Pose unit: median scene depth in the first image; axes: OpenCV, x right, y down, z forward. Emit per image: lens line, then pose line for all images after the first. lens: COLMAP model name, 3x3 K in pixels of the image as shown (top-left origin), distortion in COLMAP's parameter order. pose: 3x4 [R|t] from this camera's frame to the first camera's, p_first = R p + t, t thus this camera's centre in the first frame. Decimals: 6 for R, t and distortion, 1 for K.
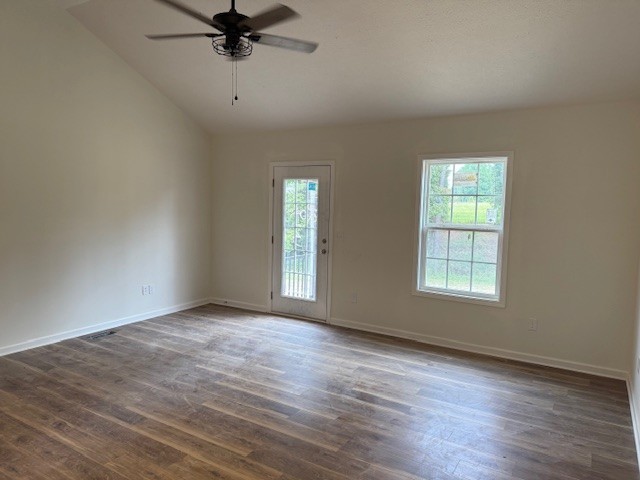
lens RADIAL K [[445.3, 0, 317.3], [0, 445.3, 242.2], [0, 0, 1]] dist [0.091852, -0.119116]
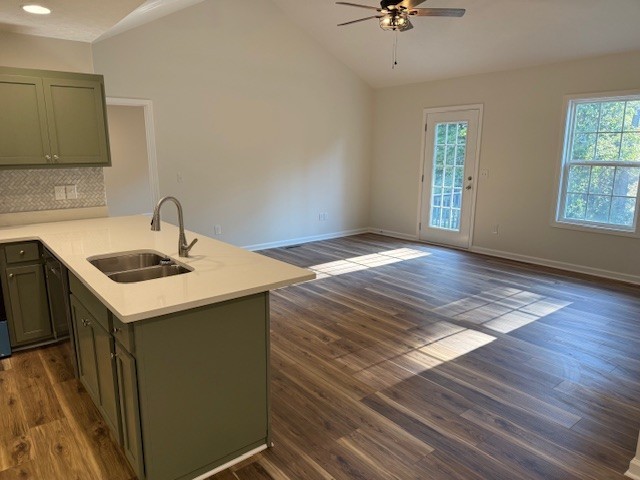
lens RADIAL K [[445.3, 0, 317.3], [0, 445.3, 242.2], [0, 0, 1]] dist [0.091852, -0.119116]
pose [[0.941032, 0.049099, -0.334736, 0.048698], [-0.011490, 0.993481, 0.113421, 0.038753], [0.338122, -0.102886, 0.935461, -0.247618]]
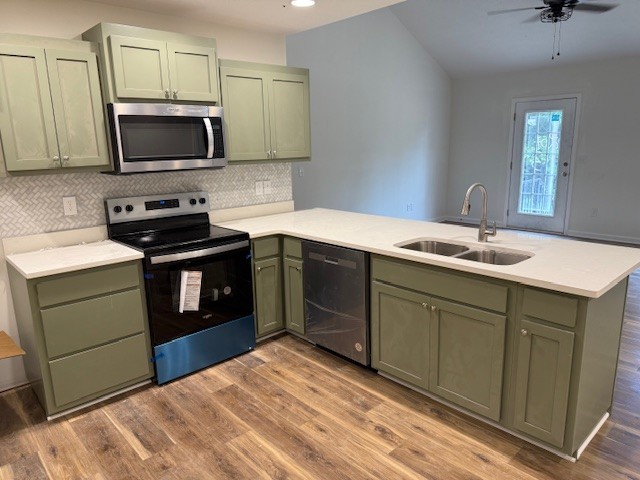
lens RADIAL K [[451.0, 0, 321.3], [0, 451.0, 240.8], [0, 0, 1]] dist [0.091318, -0.111238]
pose [[0.963454, 0.018178, -0.267255, -0.315305], [0.014976, 0.992479, 0.121495, 0.044802], [0.267453, -0.121057, 0.955936, -0.394576]]
